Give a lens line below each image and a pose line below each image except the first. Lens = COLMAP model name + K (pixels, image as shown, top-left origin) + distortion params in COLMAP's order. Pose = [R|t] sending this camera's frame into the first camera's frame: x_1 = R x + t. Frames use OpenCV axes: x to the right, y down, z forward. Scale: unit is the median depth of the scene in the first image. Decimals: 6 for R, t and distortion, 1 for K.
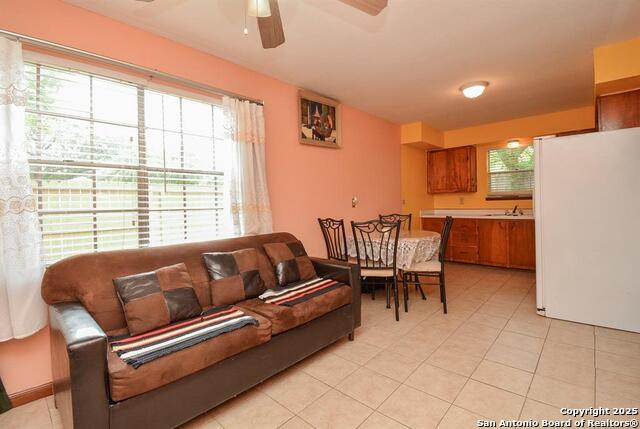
lens RADIAL K [[286.7, 0, 321.8], [0, 286.7, 208.5], [0, 0, 1]] dist [-0.005199, -0.001222]
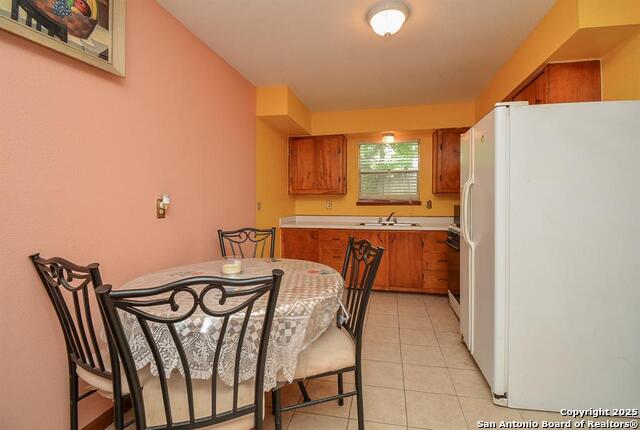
lens RADIAL K [[286.7, 0, 321.8], [0, 286.7, 209.0], [0, 0, 1]] dist [-0.005199, -0.001222]
pose [[0.861580, 0.009634, 0.507530, 0.083074], [-0.008903, 0.999953, -0.003868, -0.015888], [-0.507544, -0.001186, 0.861625, 0.388279]]
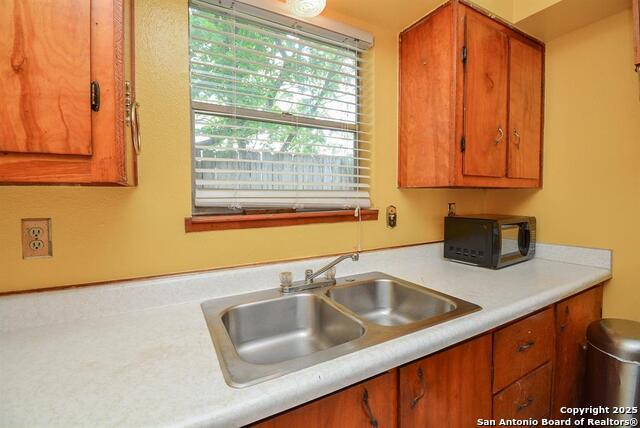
lens RADIAL K [[286.7, 0, 321.8], [0, 286.7, 208.0], [0, 0, 1]] dist [-0.005199, -0.001222]
pose [[0.309940, -0.014508, 0.950645, 0.457442], [0.020346, 0.999756, 0.008624, -0.050637], [-0.950538, 0.016669, 0.310160, 0.942450]]
